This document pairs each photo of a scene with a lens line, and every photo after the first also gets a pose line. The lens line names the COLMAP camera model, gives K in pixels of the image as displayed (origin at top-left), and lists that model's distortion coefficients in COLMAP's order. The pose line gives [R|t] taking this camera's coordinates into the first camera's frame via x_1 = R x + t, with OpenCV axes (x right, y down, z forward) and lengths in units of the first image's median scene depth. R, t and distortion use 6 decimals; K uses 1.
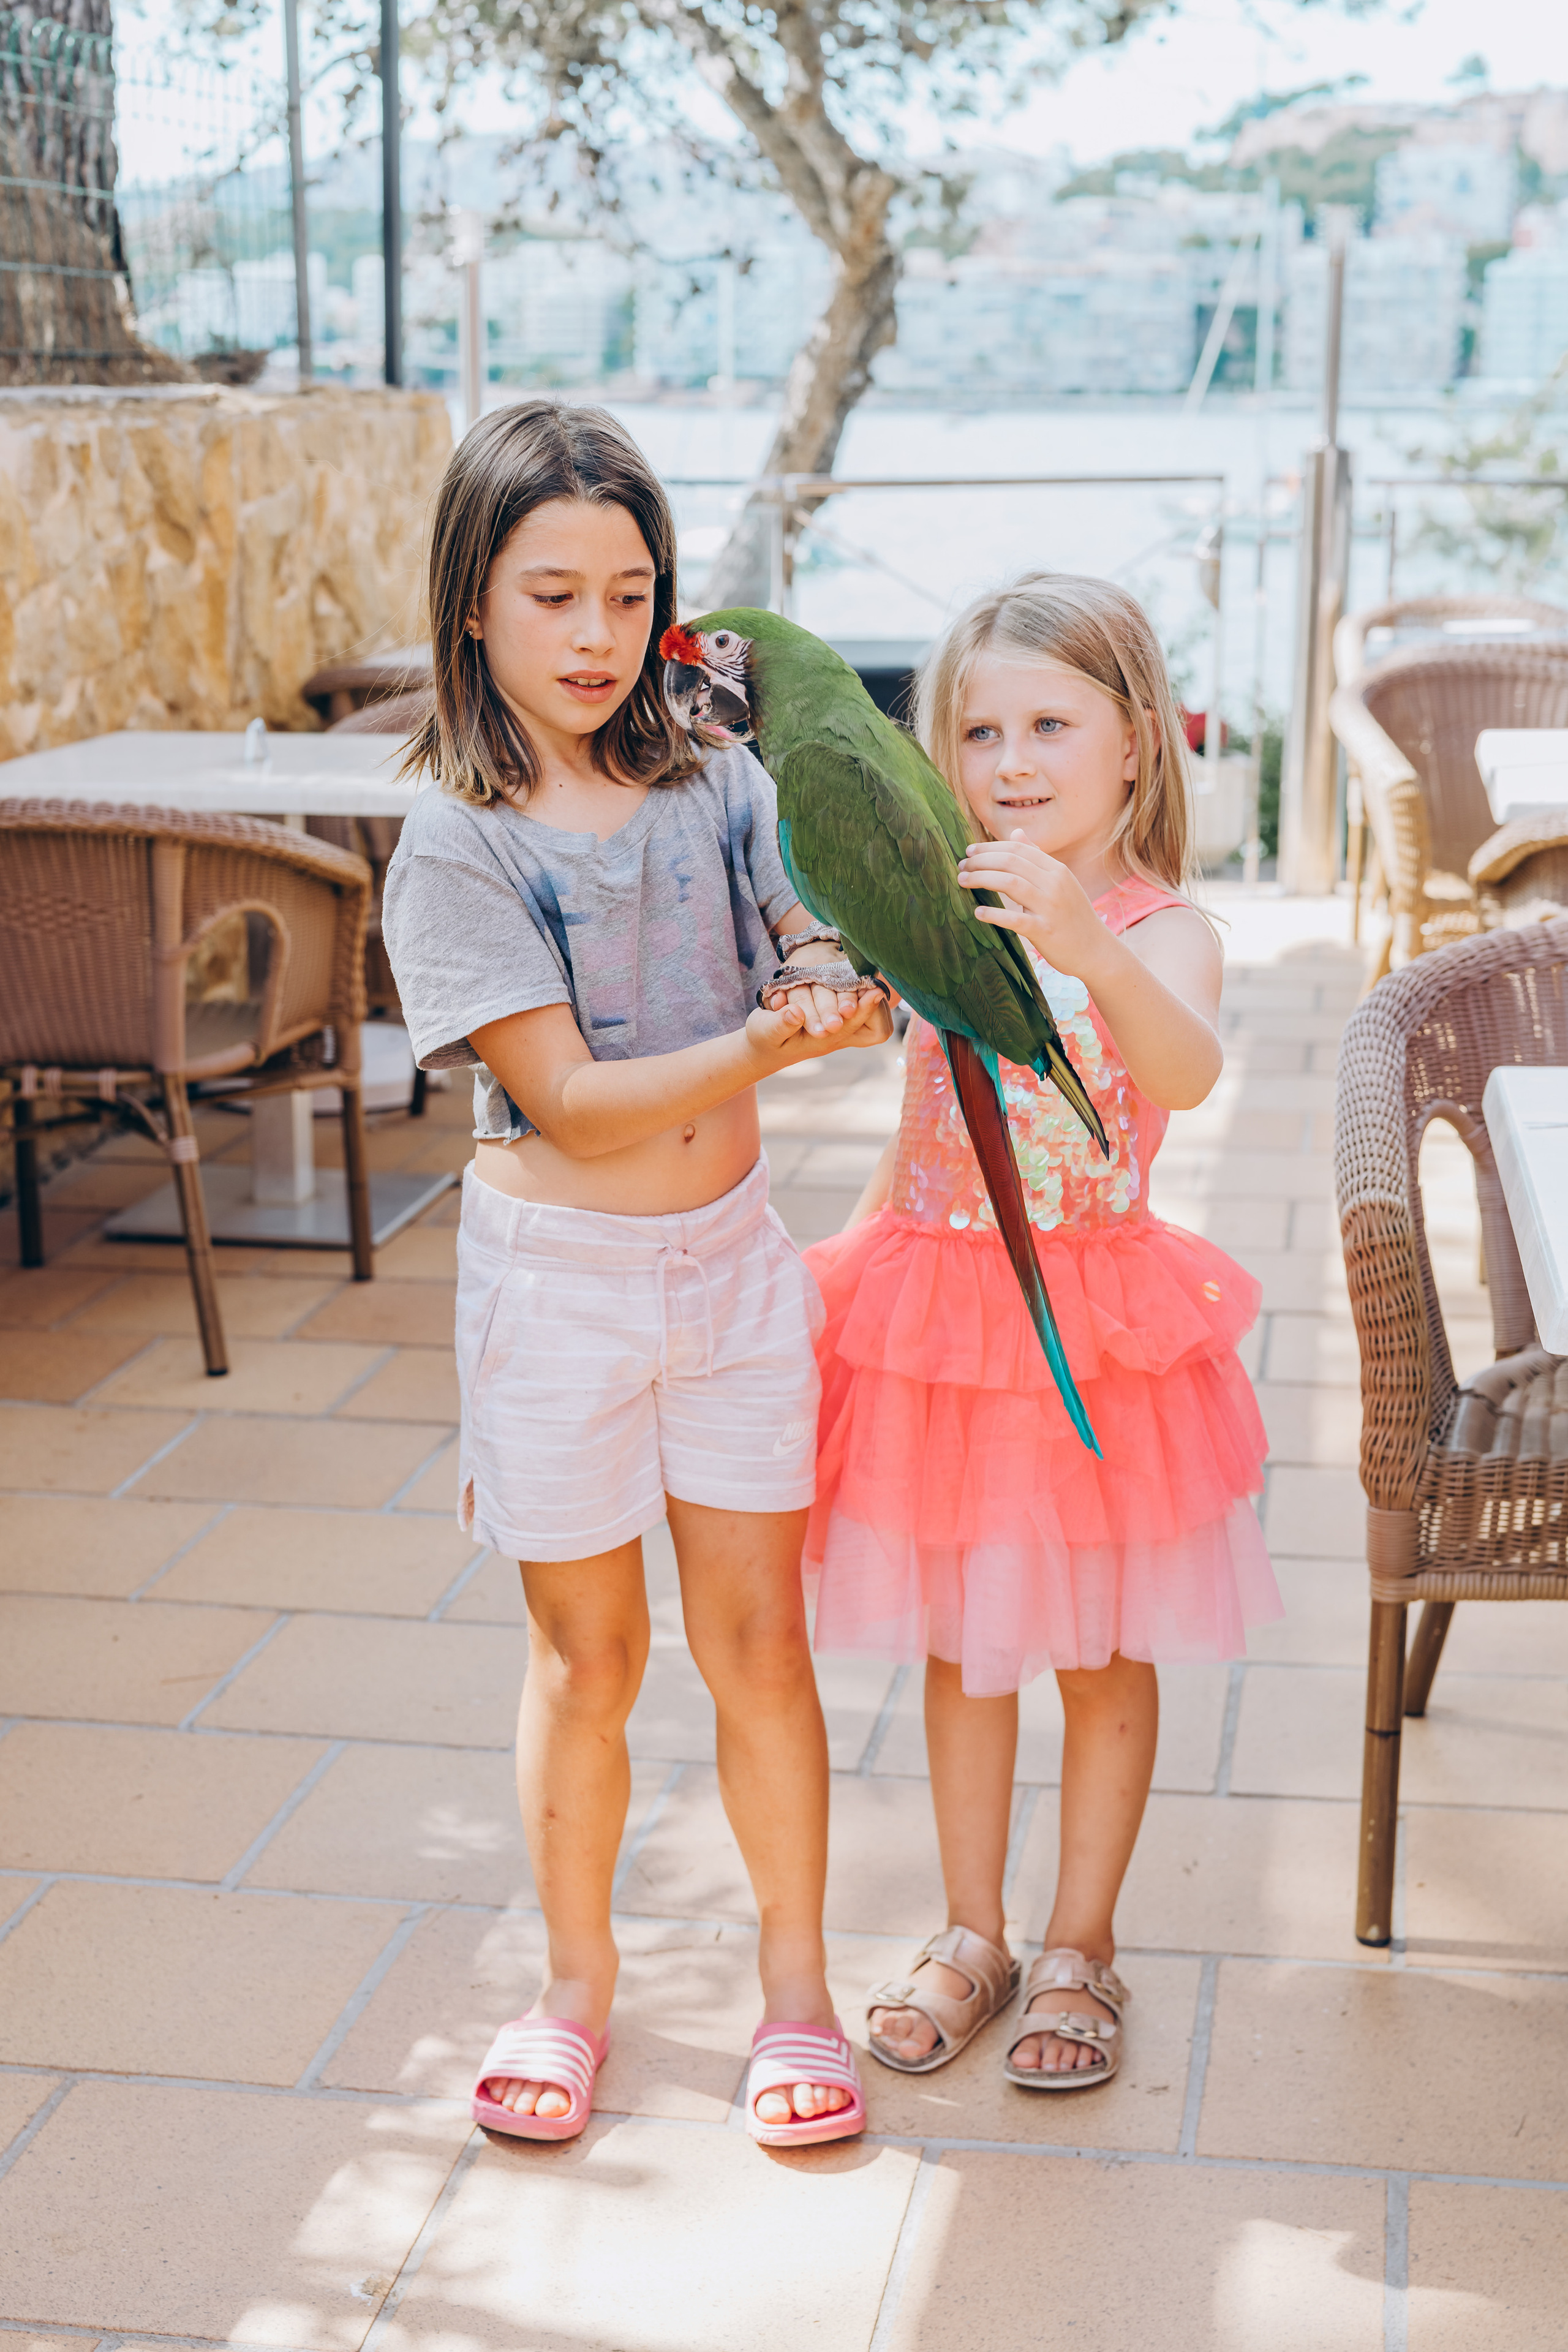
lens RADIAL K [[3434.6, 0, 723.0], [0, 3434.6, 1200.9], [0, 0, 1]] dist [0.008751, 0.000000]
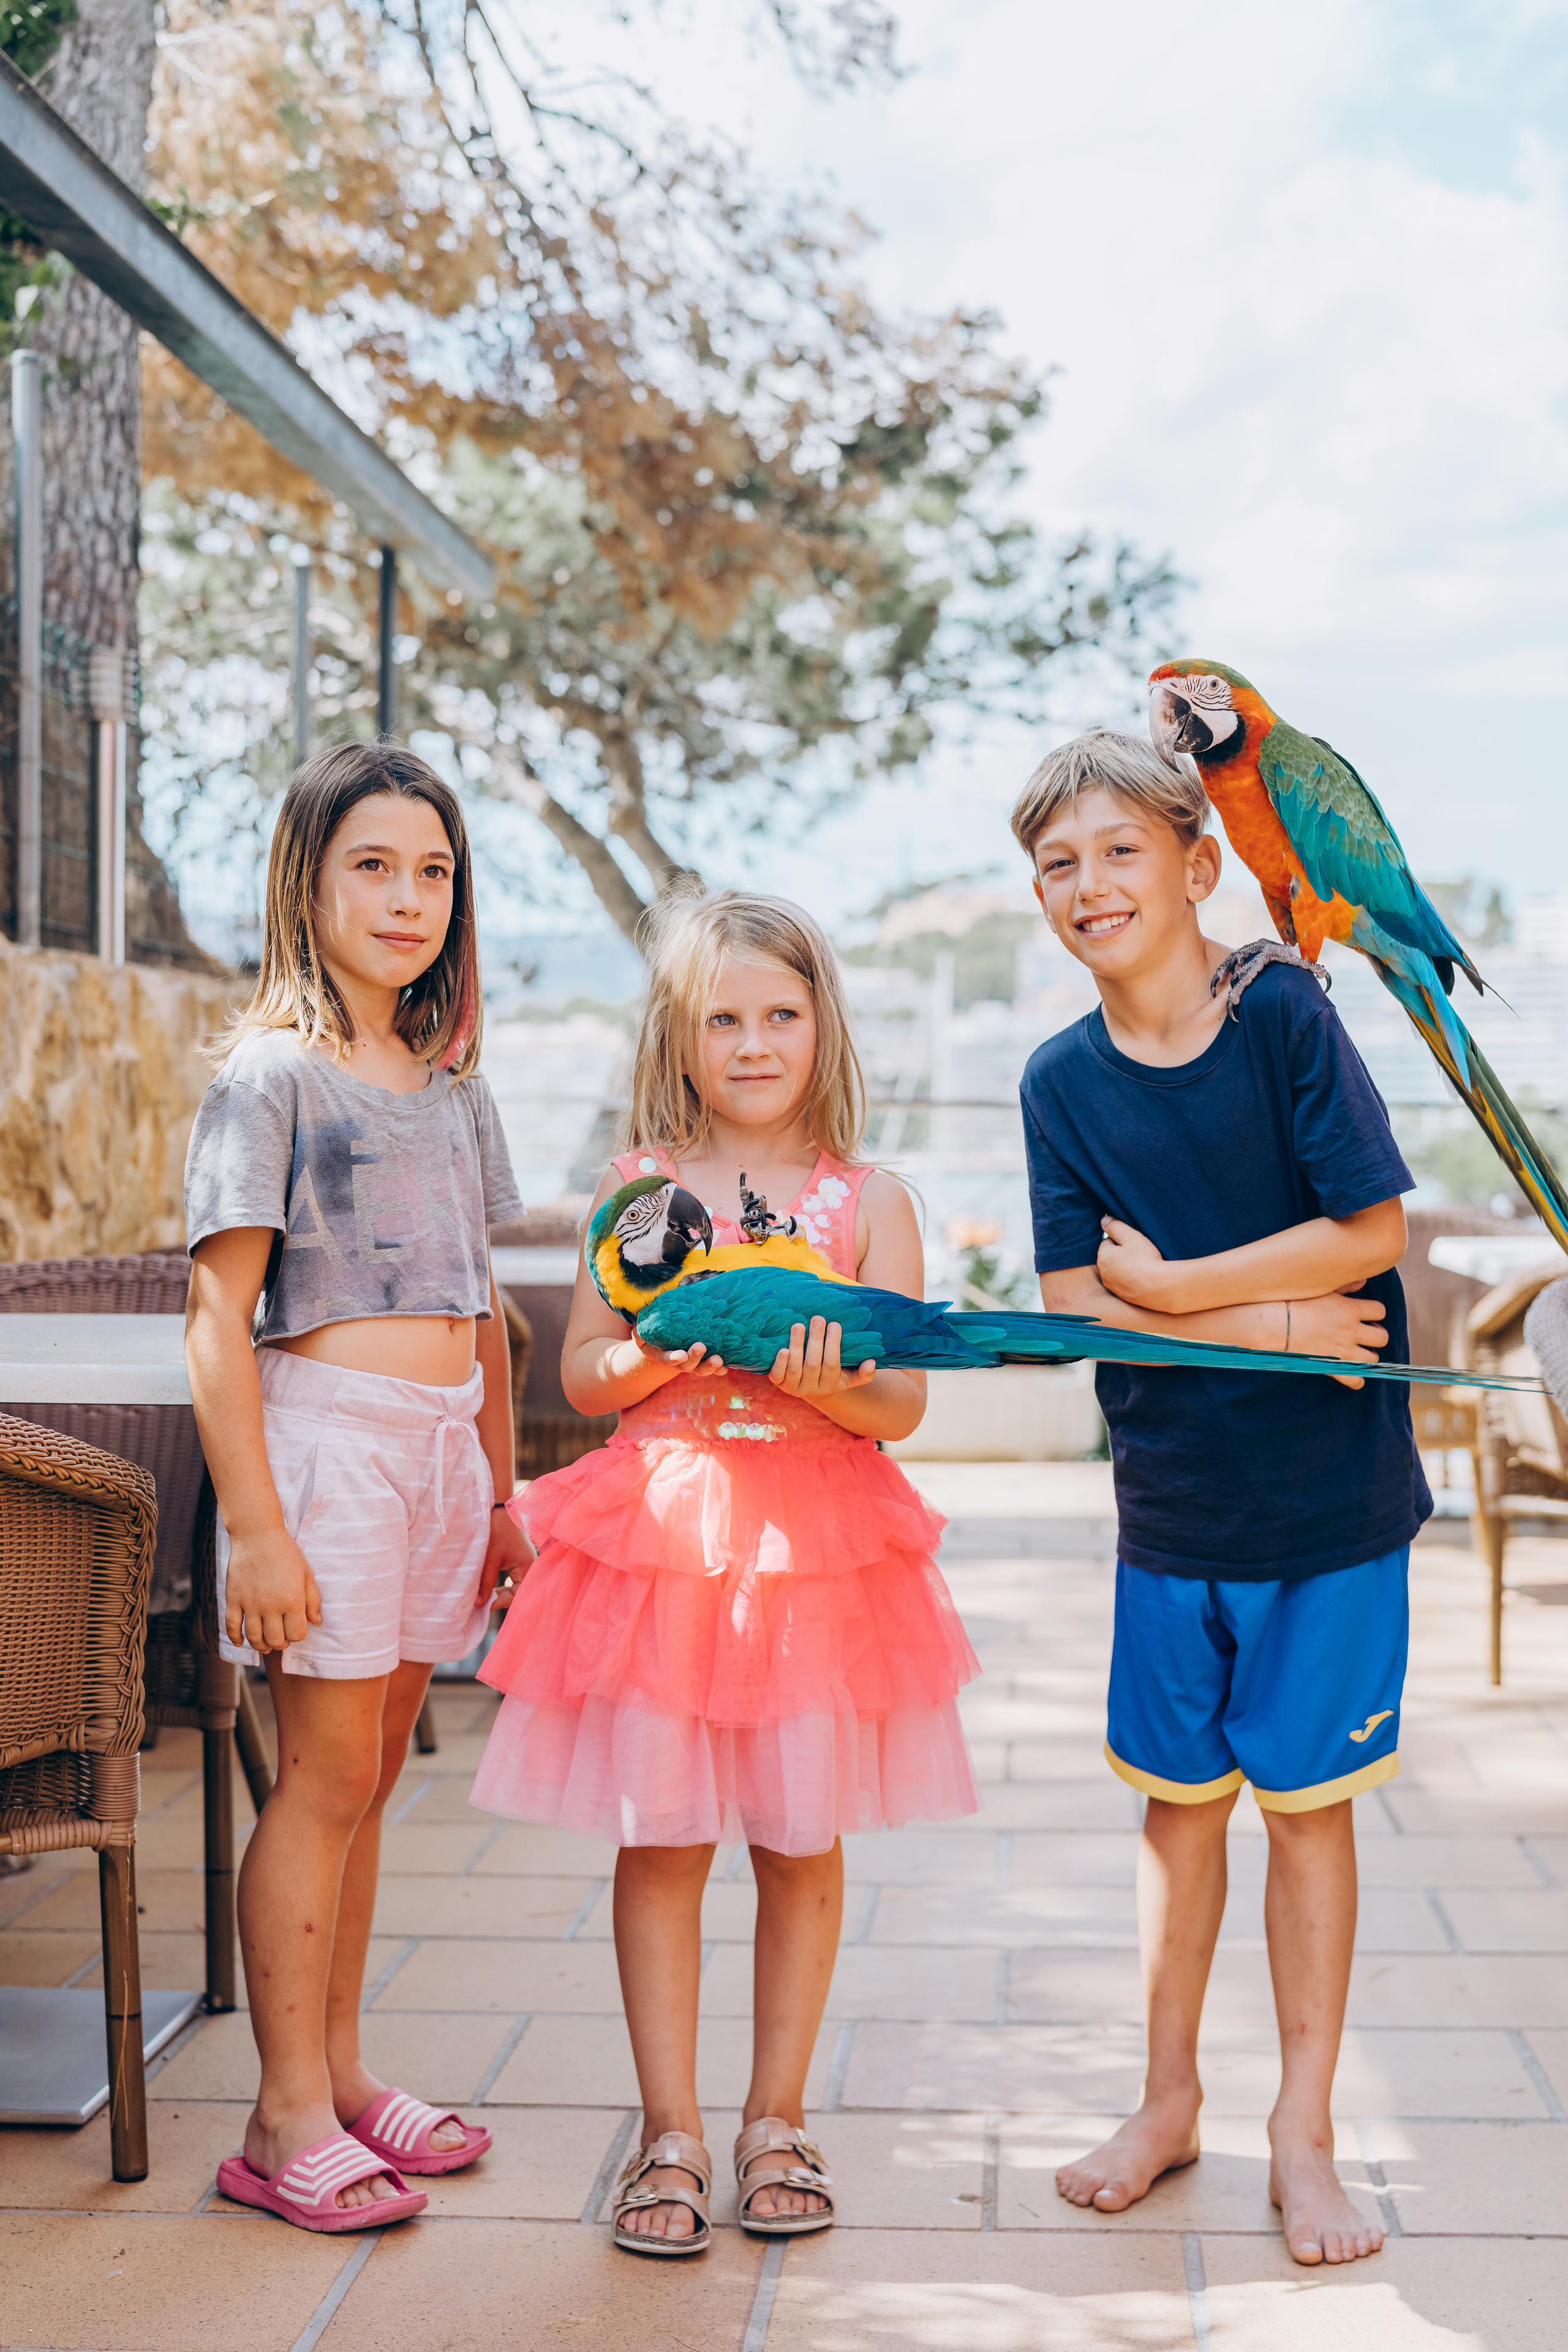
lens RADIAL K [[3434.6, 0, 748.8], [0, 3434.6, 1198.4], [0, 0, 1]] dist [0.008751, 0.000000]
pose [[0.993803, 0.003241, 0.111106, -0.167083], [0.021310, 0.975478, -0.219062, 0.121558], [-0.109091, 0.220072, 0.969364, -0.143385]]
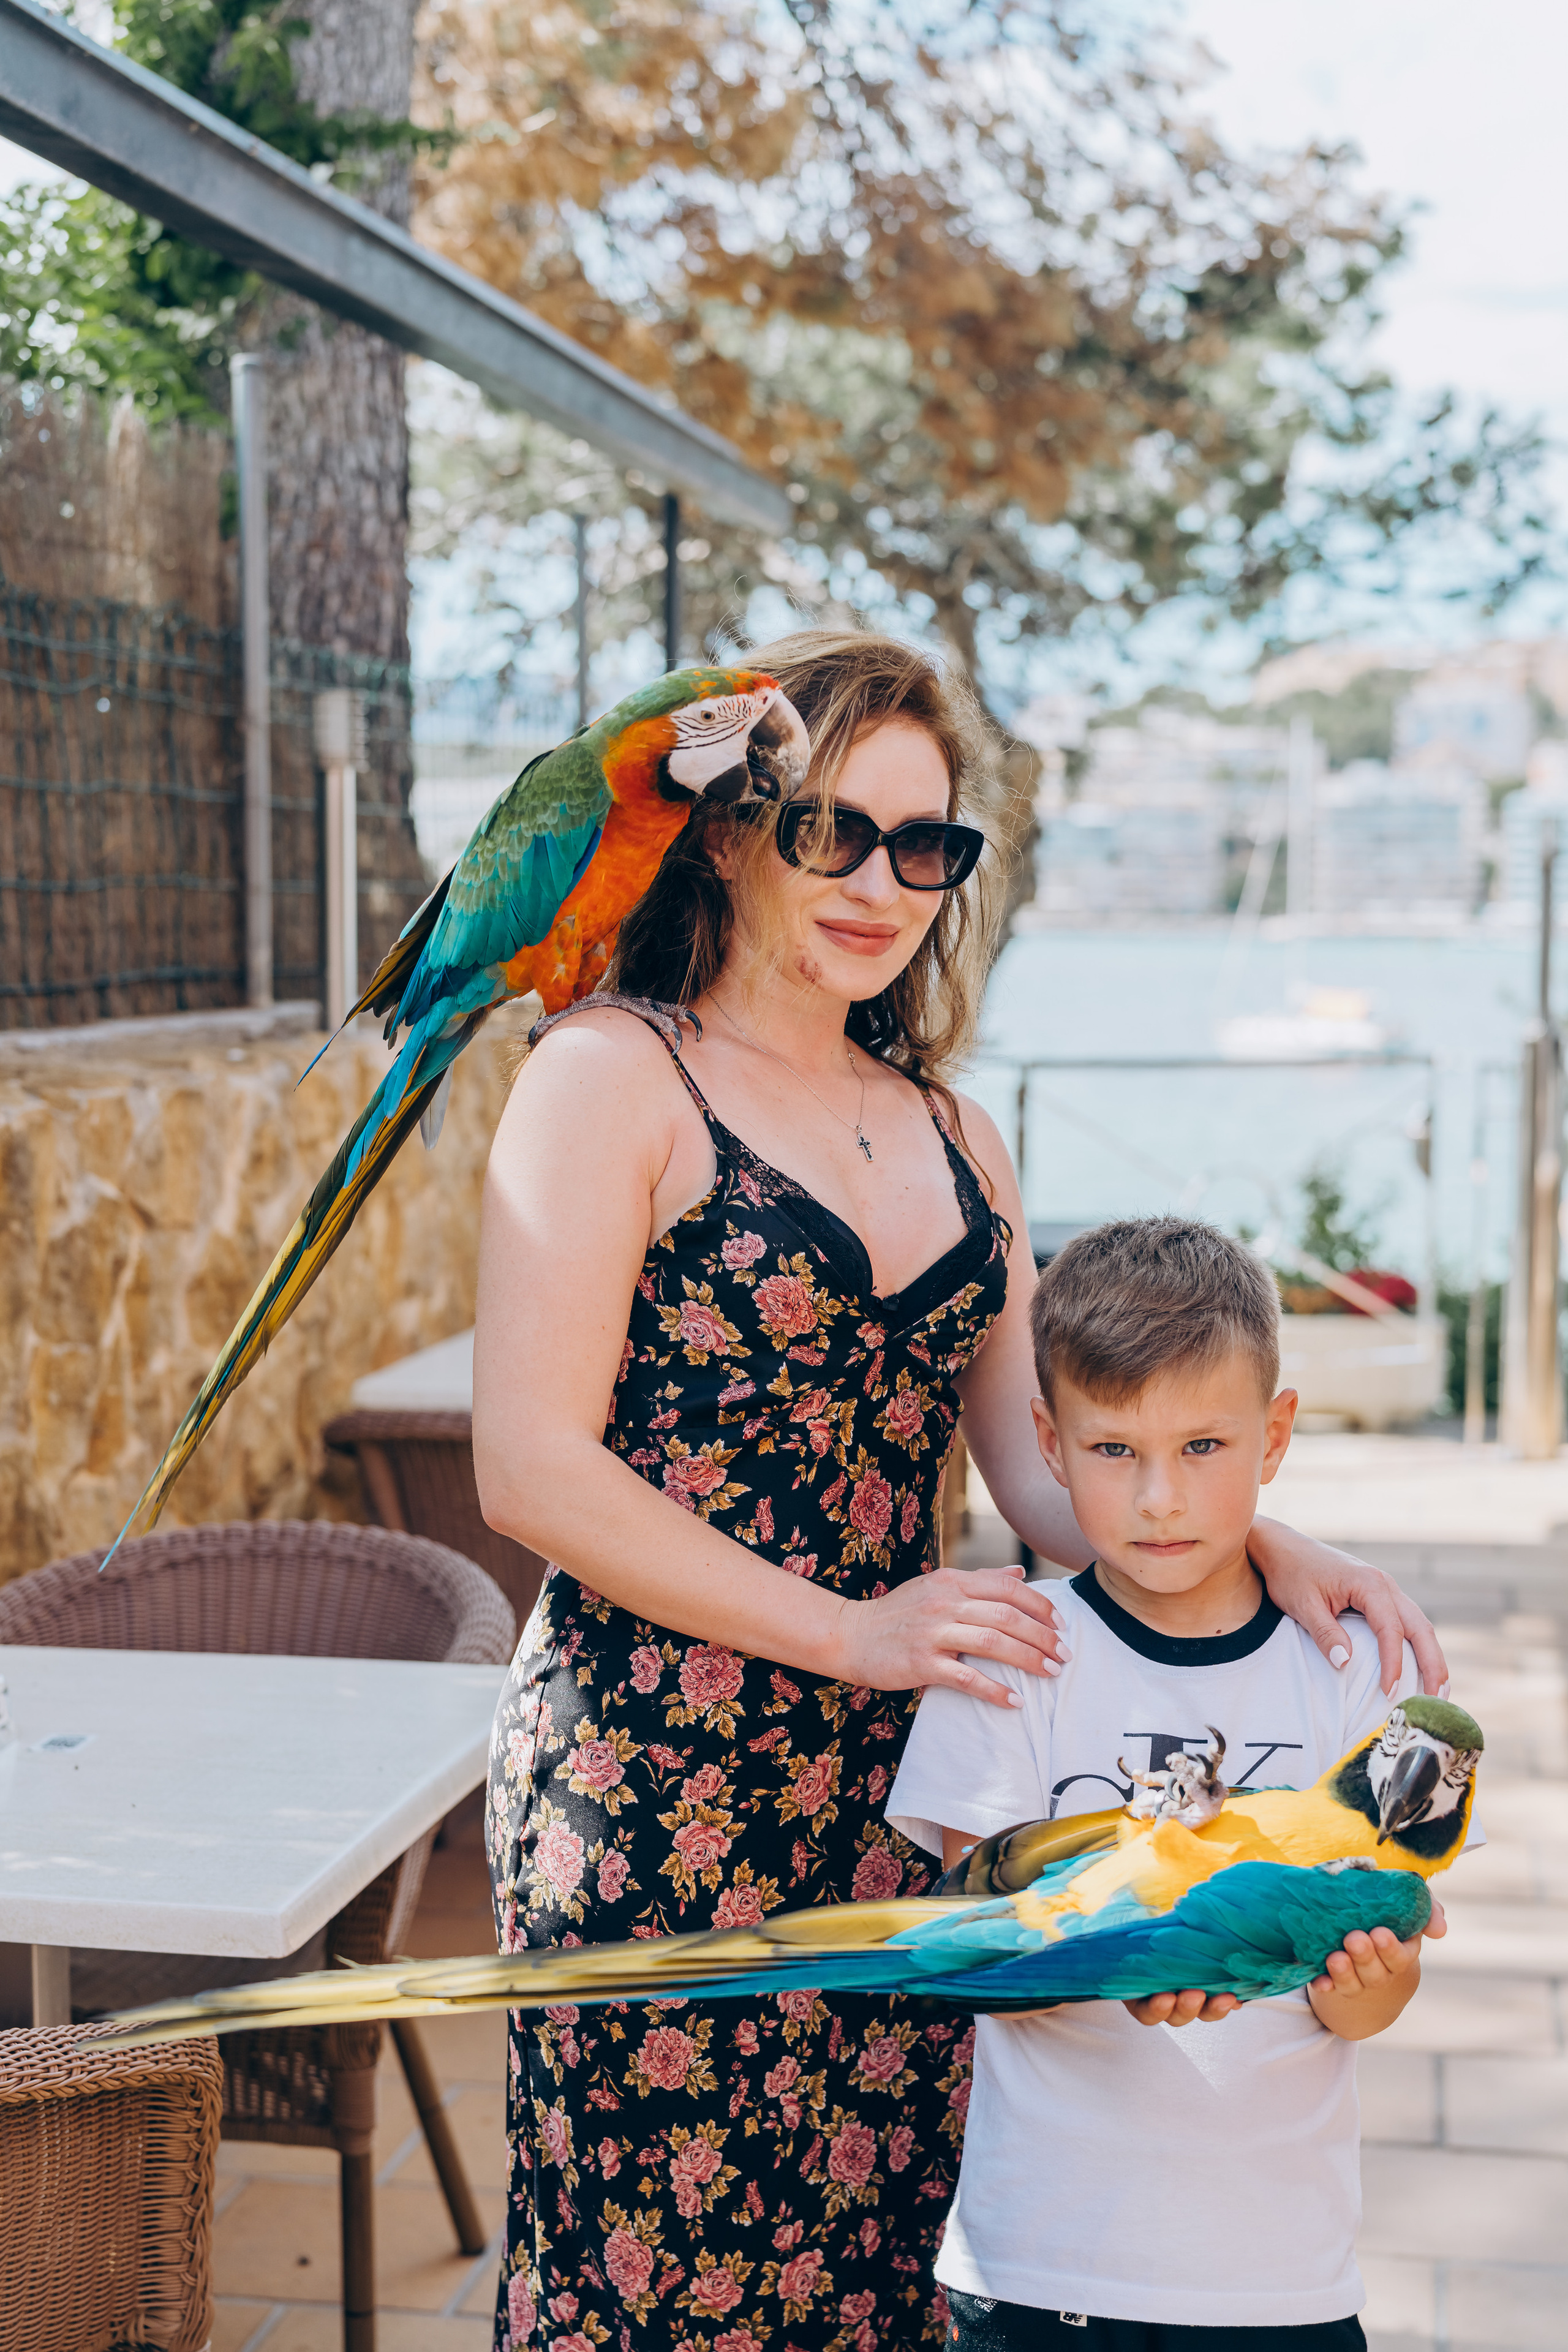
lens RADIAL K [[3434.6, 0, 725.6], [0, 3434.6, 1198.7], [0, 0, 1]] dist [0.008751, 0.000000]
pose [[0.999993, 0.000819, -0.003643, -0.122293], [-0.001344, 0.989196, -0.146592, -0.025648], [0.003484, 0.146596, 0.989190, -0.056663]]
